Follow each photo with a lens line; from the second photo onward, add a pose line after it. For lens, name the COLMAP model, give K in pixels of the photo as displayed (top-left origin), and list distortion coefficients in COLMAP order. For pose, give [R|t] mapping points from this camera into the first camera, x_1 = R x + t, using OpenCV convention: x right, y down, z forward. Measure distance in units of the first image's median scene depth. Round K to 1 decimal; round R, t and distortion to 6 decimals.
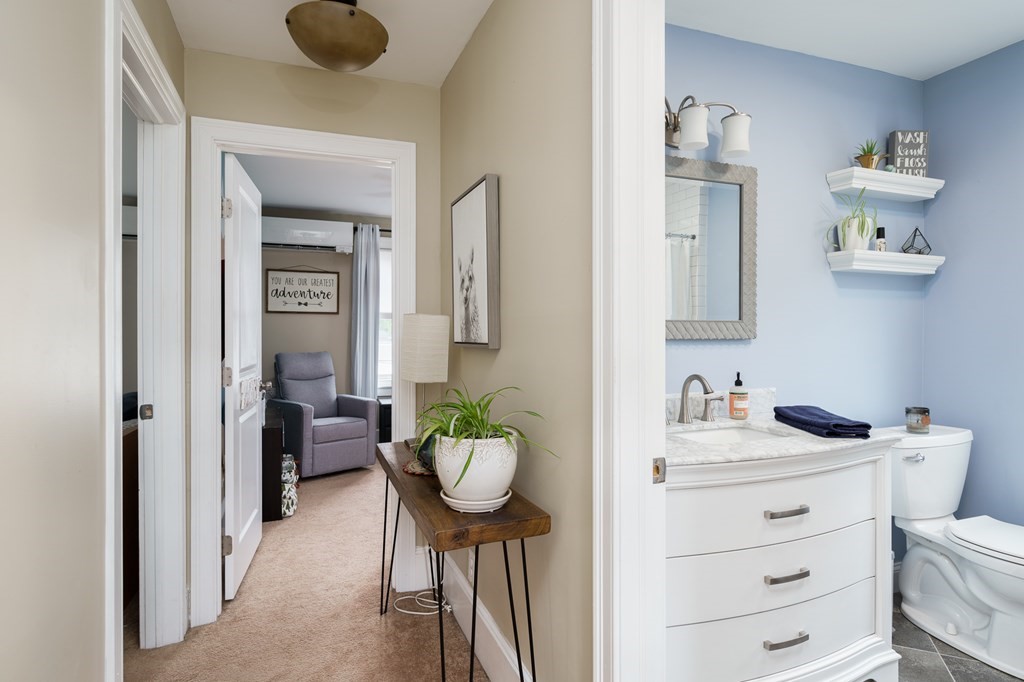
lens RADIAL K [[534.7, 0, 503.8], [0, 534.7, 332.8], [0, 0, 1]] dist [0.001021, -0.000211]
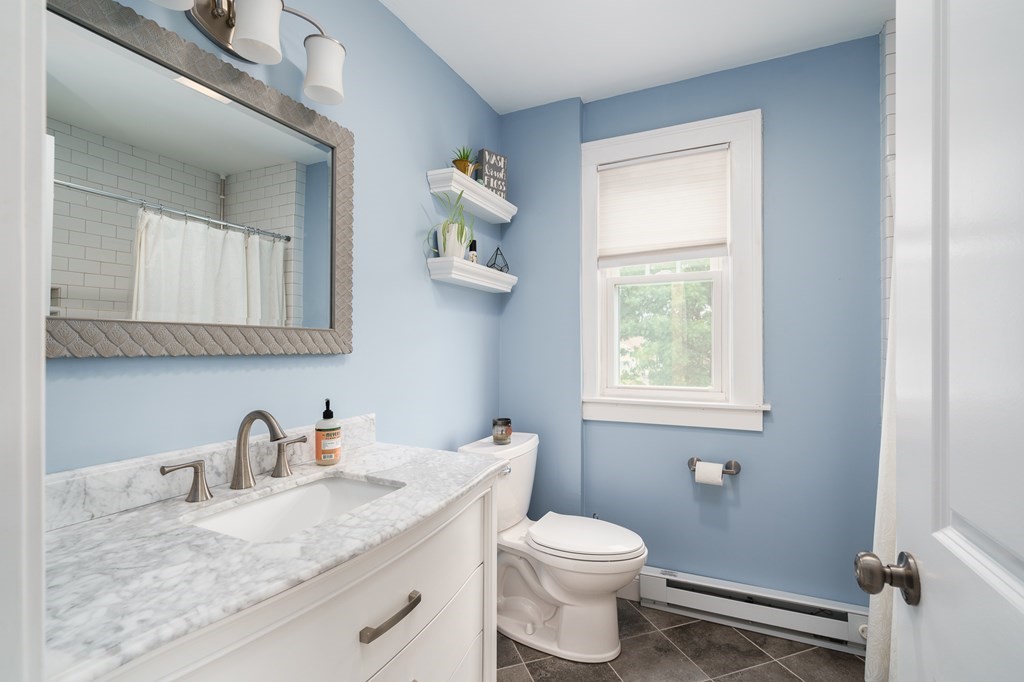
lens RADIAL K [[476.0, 0, 509.9], [0, 476.0, 342.5], [0, 0, 1]] dist [-0.004877, -0.000001]
pose [[0.731514, 0.007730, 0.681783, 0.178644], [0.001175, 0.999920, -0.012597, 0.004697], [-0.681826, 0.010016, 0.731446, 0.358363]]
